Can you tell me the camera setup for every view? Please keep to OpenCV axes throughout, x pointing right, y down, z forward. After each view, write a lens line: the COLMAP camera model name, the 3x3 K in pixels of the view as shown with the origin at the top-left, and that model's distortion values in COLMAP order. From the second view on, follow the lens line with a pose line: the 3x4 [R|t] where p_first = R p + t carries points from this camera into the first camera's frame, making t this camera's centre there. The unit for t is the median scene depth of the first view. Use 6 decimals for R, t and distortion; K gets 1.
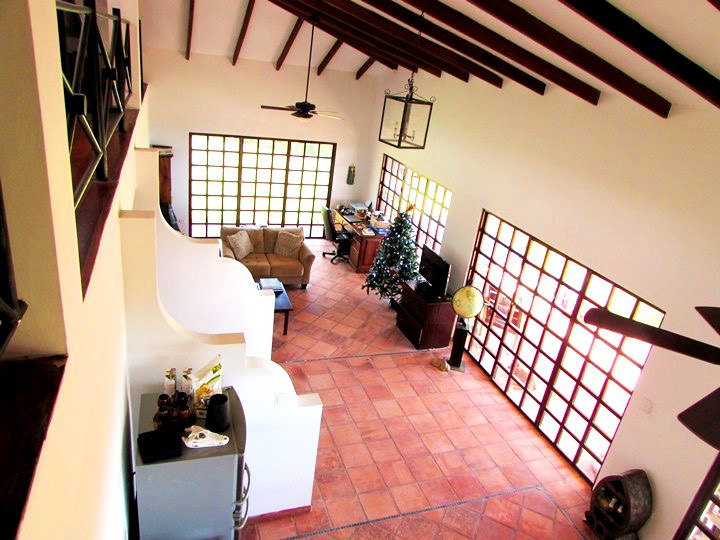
lens RADIAL K [[513.0, 0, 360.0], [0, 513.0, 270.0], [0, 0, 1]] dist [-0.026617, 0.009270]
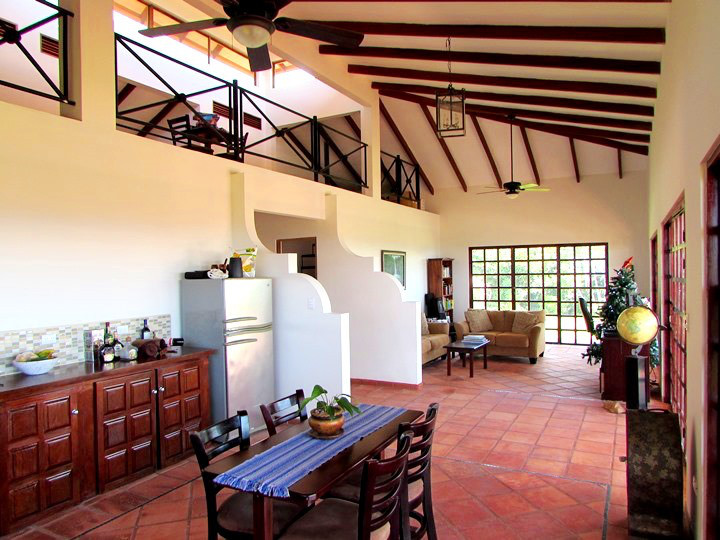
lens RADIAL K [[513.0, 0, 360.0], [0, 513.0, 270.0], [0, 0, 1]] dist [-0.026617, 0.009270]
pose [[0.665878, -0.137091, -0.733357, 0.380633], [-0.190564, 0.919112, -0.344845, 0.251058], [0.721313, 0.369376, 0.585892, 0.111290]]
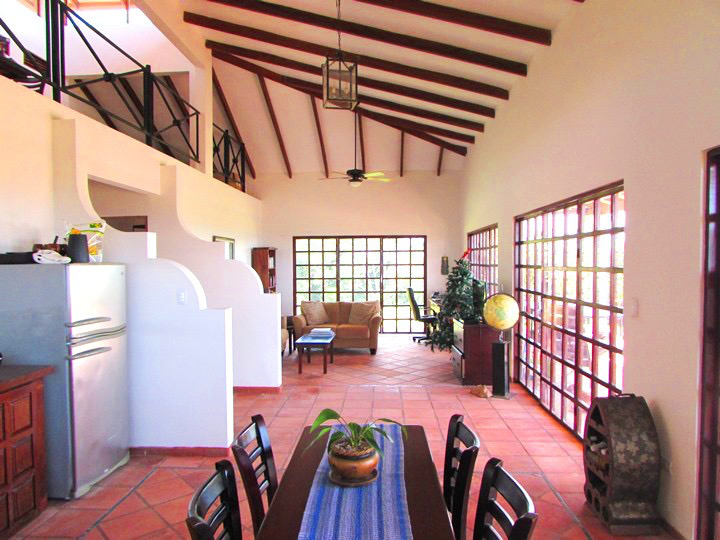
lens RADIAL K [[513.0, 0, 360.0], [0, 513.0, 270.0], [0, 0, 1]] dist [-0.026617, 0.009270]
pose [[0.917779, -0.124370, -0.377112, 0.235607], [-0.032028, 0.923408, -0.382482, 0.241672], [0.395798, 0.363112, 0.843501, 0.099604]]
